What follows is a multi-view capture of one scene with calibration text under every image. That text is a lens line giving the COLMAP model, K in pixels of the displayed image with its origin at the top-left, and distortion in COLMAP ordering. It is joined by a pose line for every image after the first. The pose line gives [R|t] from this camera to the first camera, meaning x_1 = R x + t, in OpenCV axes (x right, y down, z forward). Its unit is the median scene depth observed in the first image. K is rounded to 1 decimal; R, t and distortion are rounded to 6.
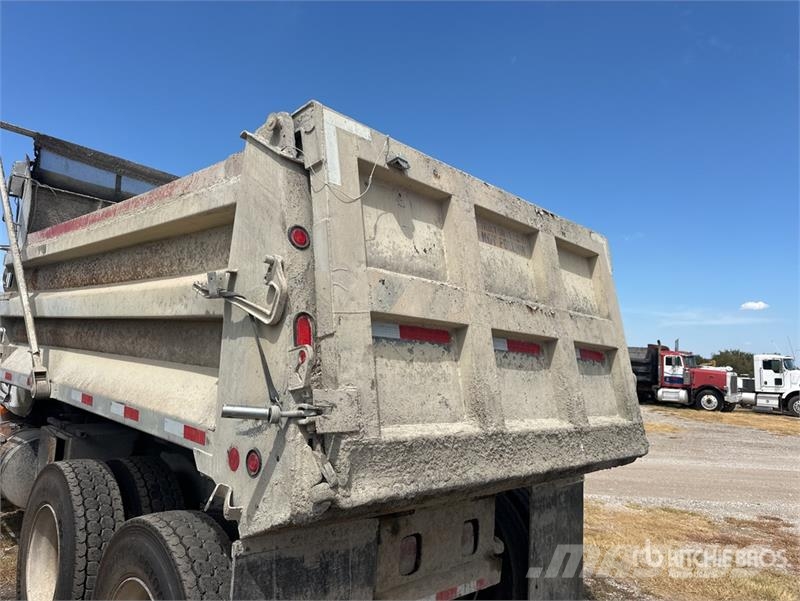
lens RADIAL K [[566.3, 0, 400.0], [0, 566.3, 300.5], [0, 0, 1]] dist [0.111428, -0.138672]
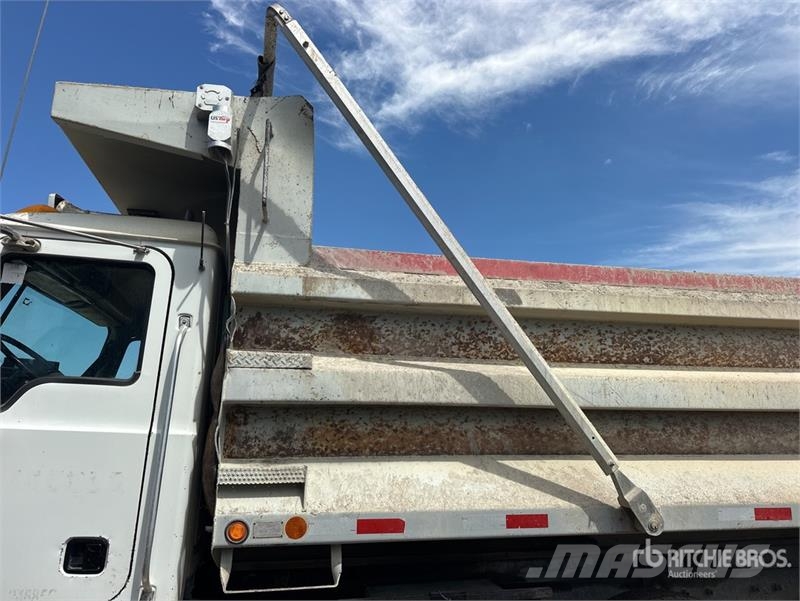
lens RADIAL K [[567.3, 0, 399.6], [0, 567.3, 295.0], [0, 0, 1]] dist [0.096470, -0.137573]
pose [[0.553390, 0.142240, 0.820687, -1.938956], [-0.037619, 0.988573, -0.145971, 0.007995], [-0.832073, 0.049906, 0.552417, 1.240165]]
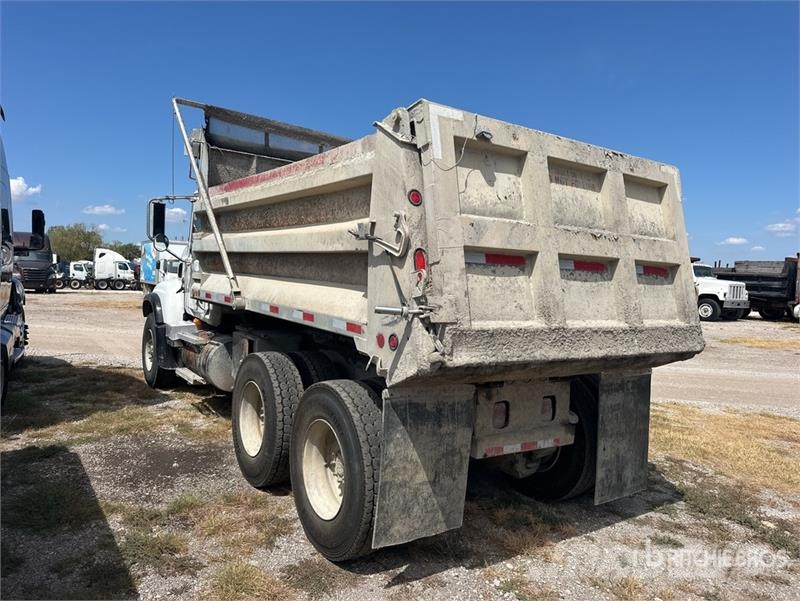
lens RADIAL K [[566.3, 0, 400.0], [0, 566.3, 300.5], [0, 0, 1]] dist [0.111428, -0.138672]
pose [[0.980120, -0.012788, -0.197991, 0.062273], [0.039538, 0.990494, 0.131751, -0.033133], [0.194424, -0.136960, 0.971309, -0.404915]]
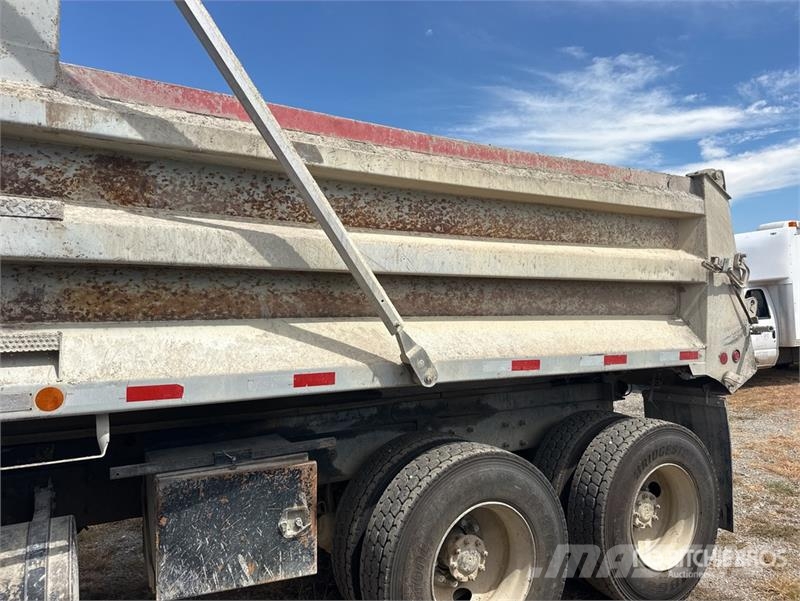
lens RADIAL K [[568.9, 0, 408.7], [0, 568.9, 297.7], [0, 0, 1]] dist [0.077890, -0.075528]
pose [[0.242793, -0.048733, 0.968853, -1.878623], [-0.071090, 0.995158, 0.067871, 0.016079], [-0.967470, -0.085354, 0.238153, 1.236953]]
